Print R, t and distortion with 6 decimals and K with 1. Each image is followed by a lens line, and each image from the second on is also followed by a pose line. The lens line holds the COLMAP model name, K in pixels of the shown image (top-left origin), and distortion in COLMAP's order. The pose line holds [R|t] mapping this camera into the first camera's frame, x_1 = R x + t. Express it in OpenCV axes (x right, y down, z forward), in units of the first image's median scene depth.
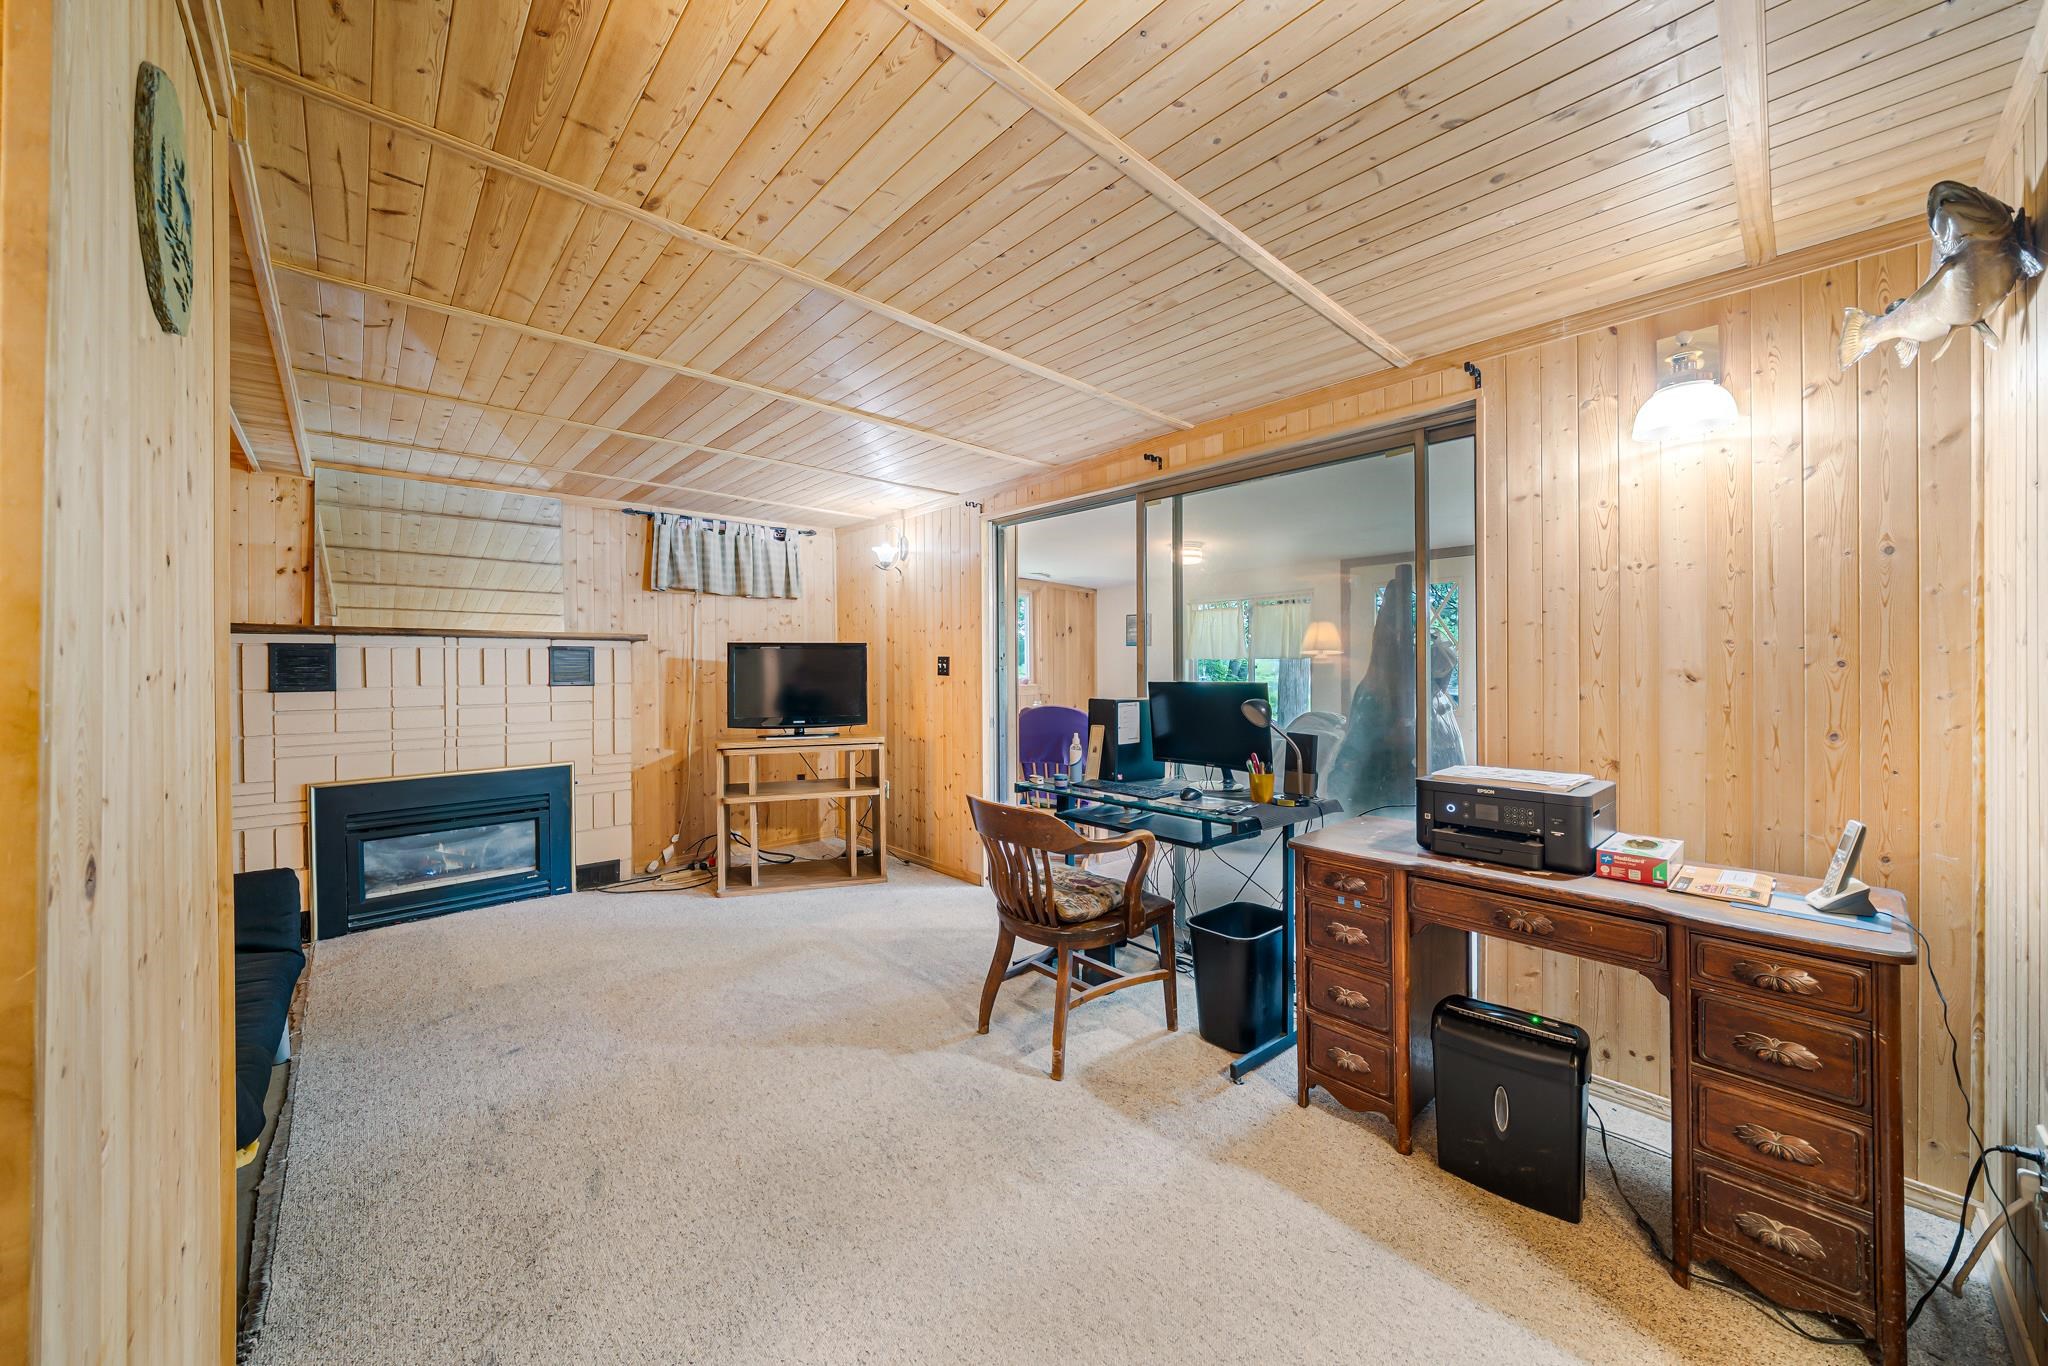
lens RADIAL K [[720.2, 0, 1009.6], [0, 720.2, 672.8], [0, 0, 1]] dist [-0.000601, -0.000045]
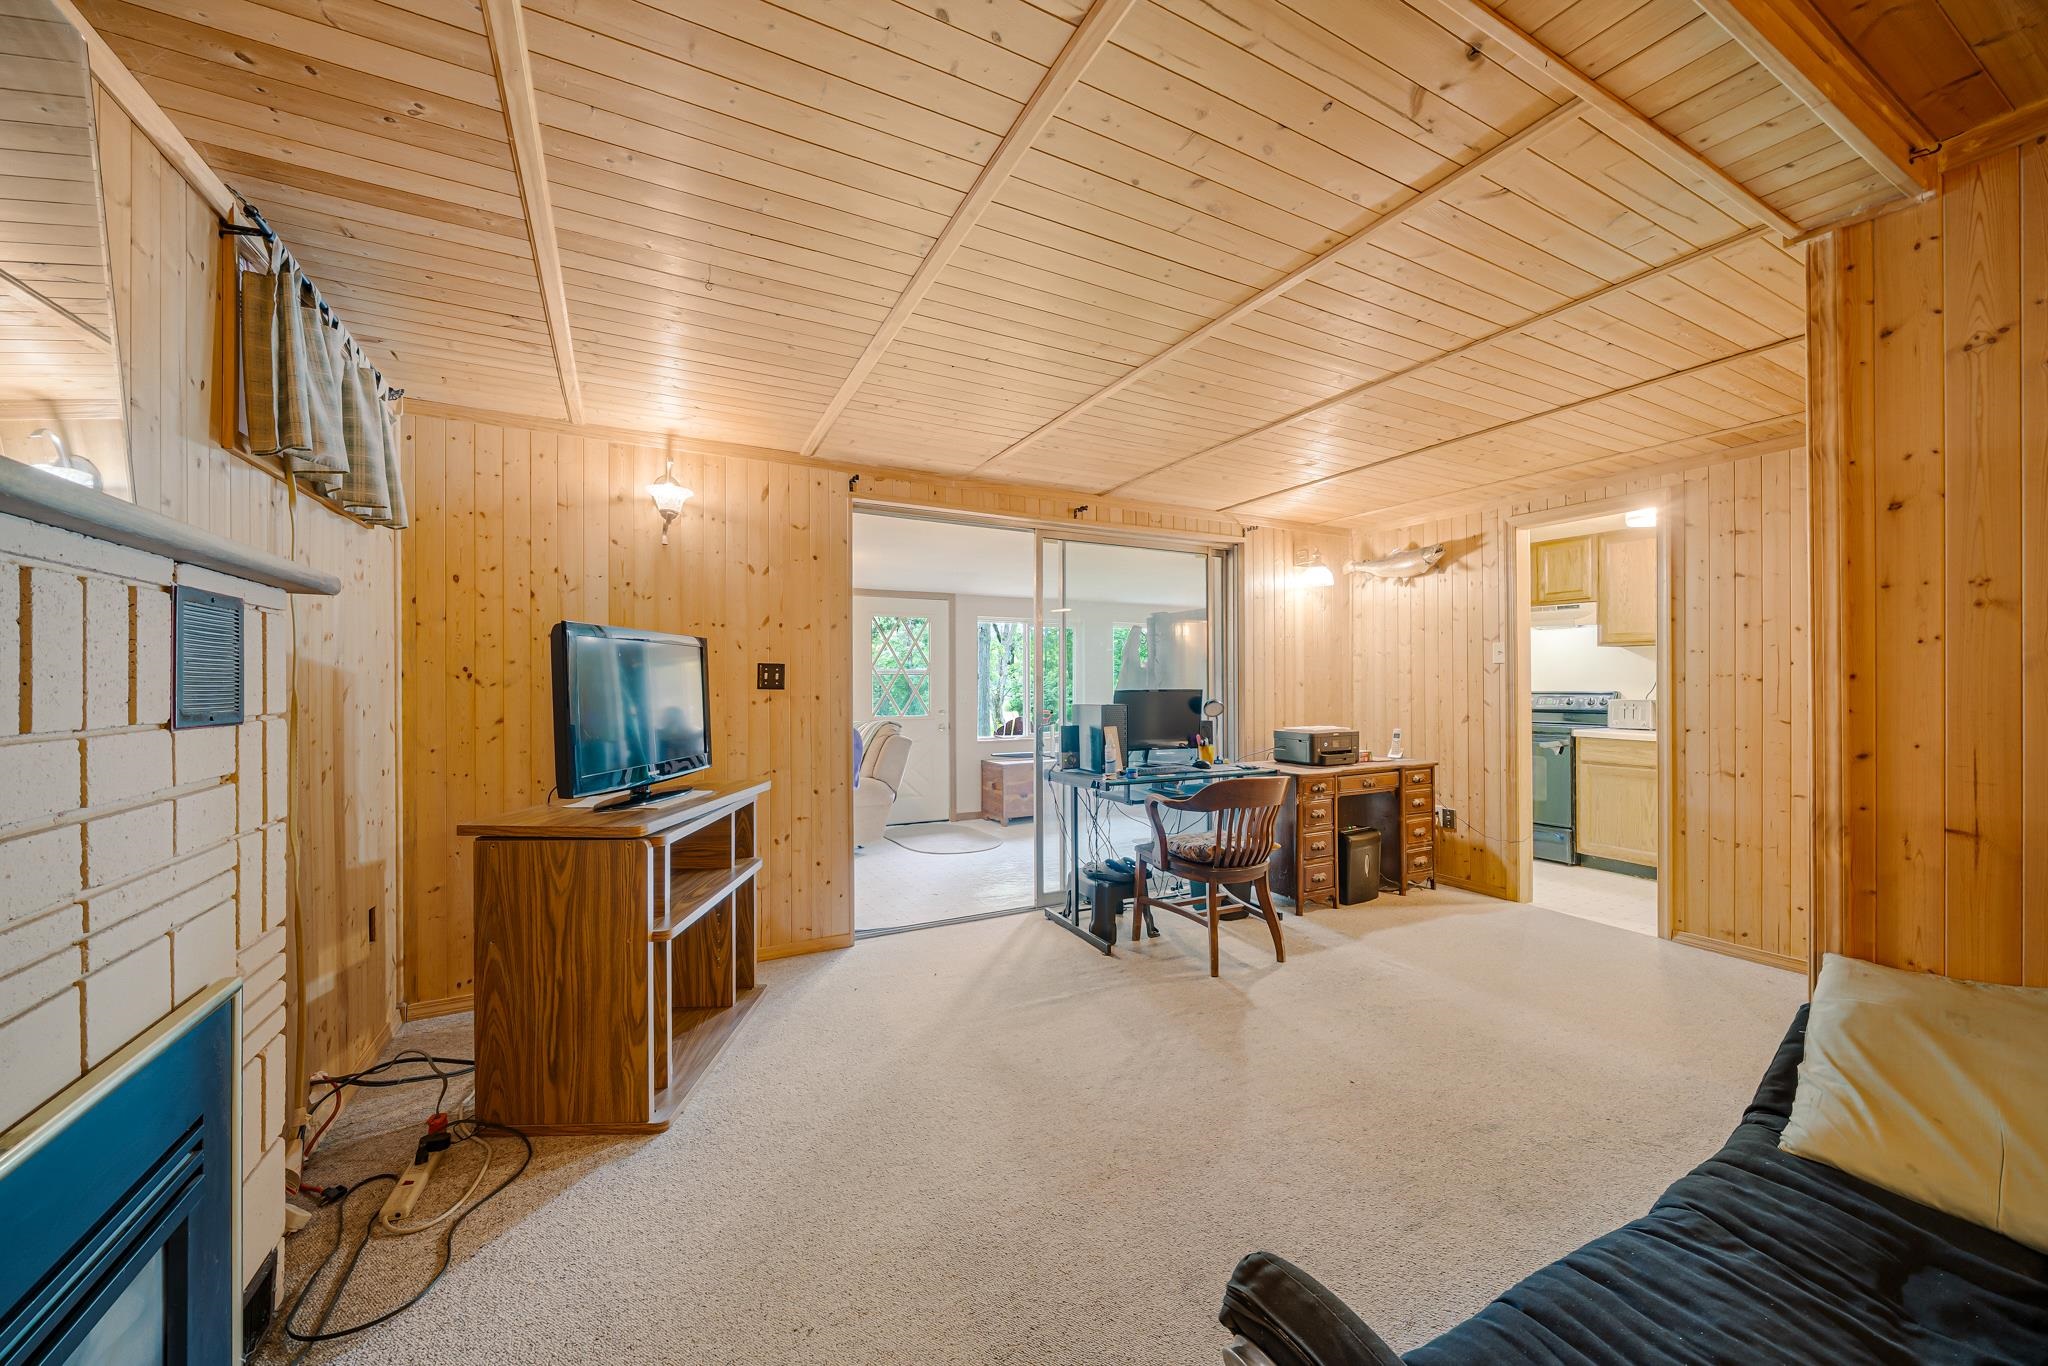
lens RADIAL K [[742.6, 0, 1021.3], [0, 742.6, 678.8], [0, 0, 1]] dist [-0.000416, -0.000042]
pose [[0.256353, 0.009473, 0.966537, -0.854593], [0.009776, 0.999875, -0.012392, 0.005391], [-0.966534, 0.012626, 0.256229, 0.630688]]
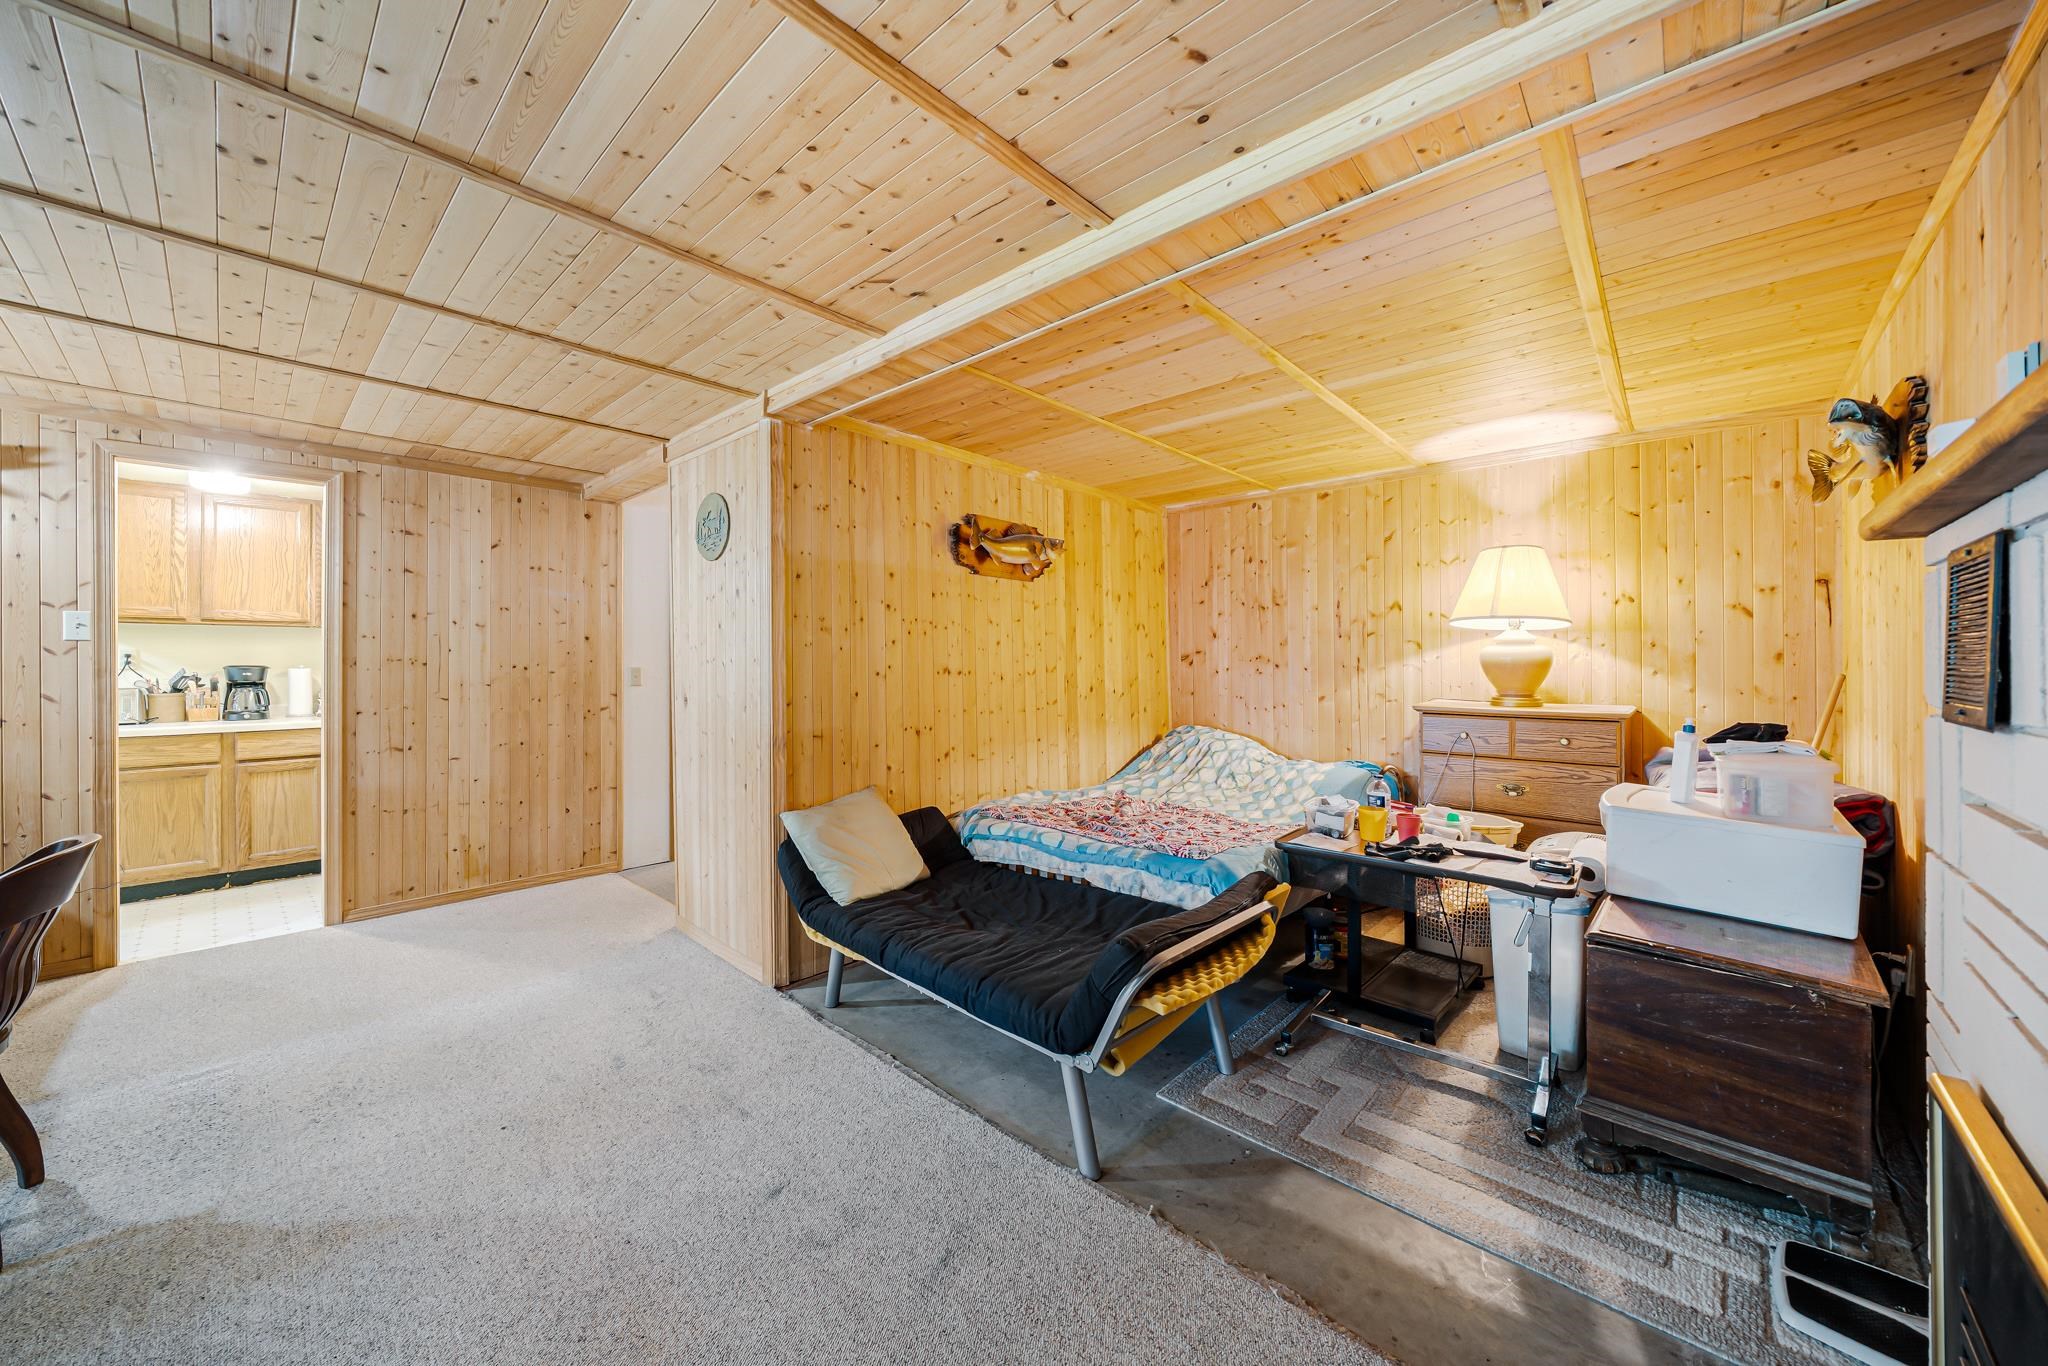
lens RADIAL K [[746.4, 0, 1014.1], [0, 746.4, 660.1], [0, 0, 1]] dist [-0.001689, -0.000240]
pose [[-0.996902, 0.006914, -0.078353, -0.529299], [0.006387, 0.999955, 0.006973, -0.002708], [0.078397, 0.006451, -0.996901, 1.064439]]
